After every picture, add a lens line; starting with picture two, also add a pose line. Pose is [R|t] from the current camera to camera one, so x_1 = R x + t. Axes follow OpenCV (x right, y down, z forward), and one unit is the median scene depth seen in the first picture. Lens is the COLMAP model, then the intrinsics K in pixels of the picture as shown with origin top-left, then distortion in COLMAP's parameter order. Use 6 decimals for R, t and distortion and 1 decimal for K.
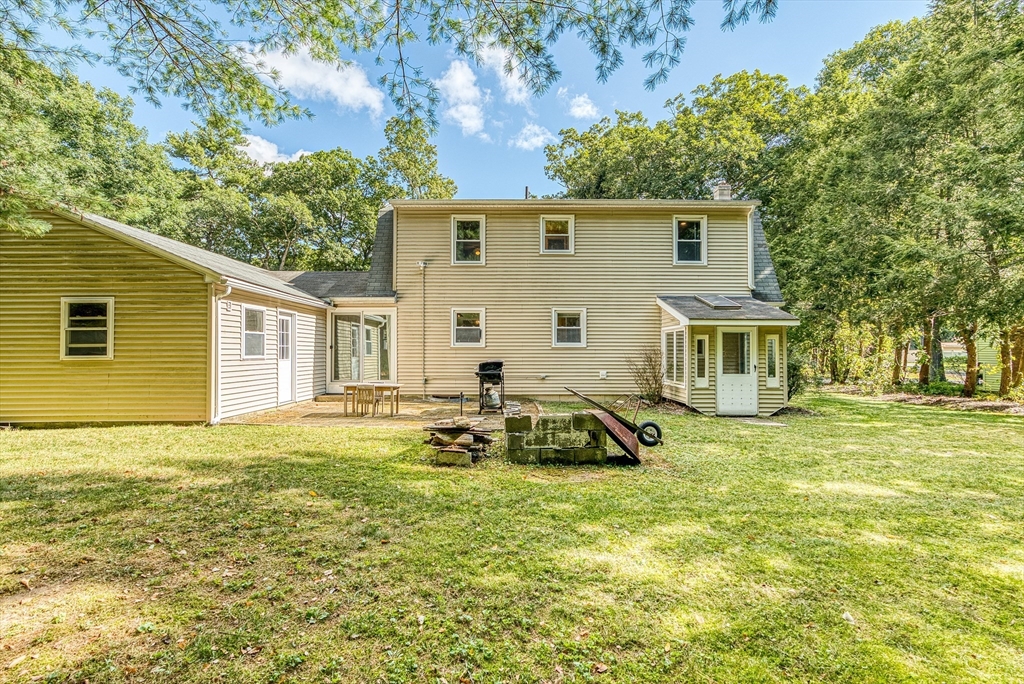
lens RADIAL K [[467.3, 0, 507.0], [0, 467.3, 335.5], [0, 0, 1]] dist [-0.004019, 0.000513]
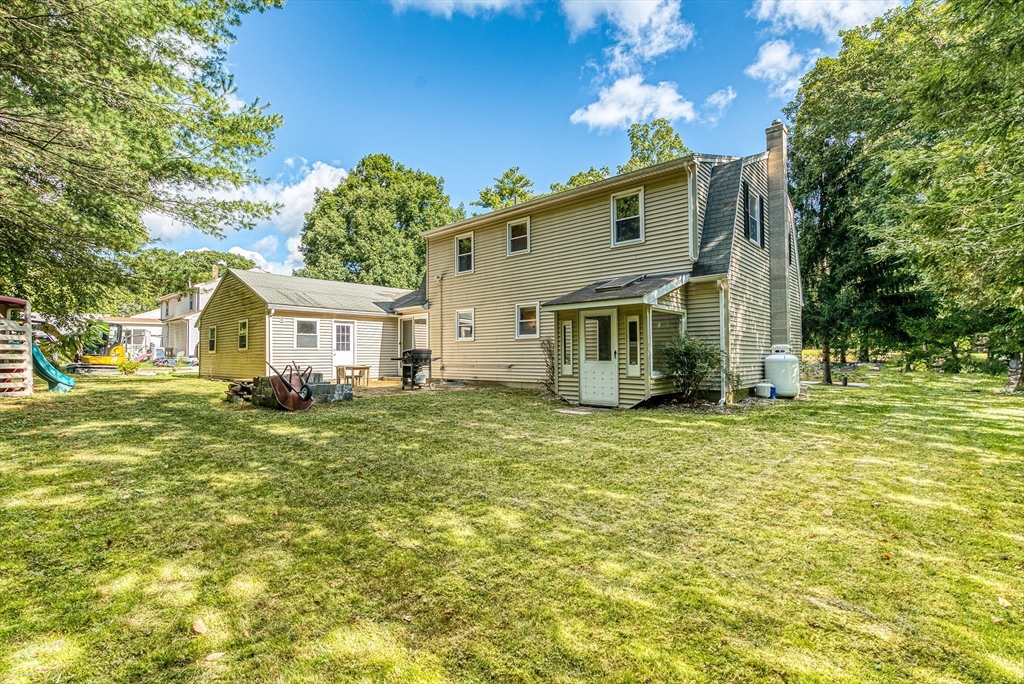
lens RADIAL K [[467.3, 0, 507.0], [0, 467.3, 335.5], [0, 0, 1]] dist [-0.004019, 0.000513]
pose [[0.745319, -0.034297, -0.665825, 0.824322], [0.028827, 0.999400, -0.019211, 0.037729], [0.666084, -0.004876, 0.745861, 0.159355]]
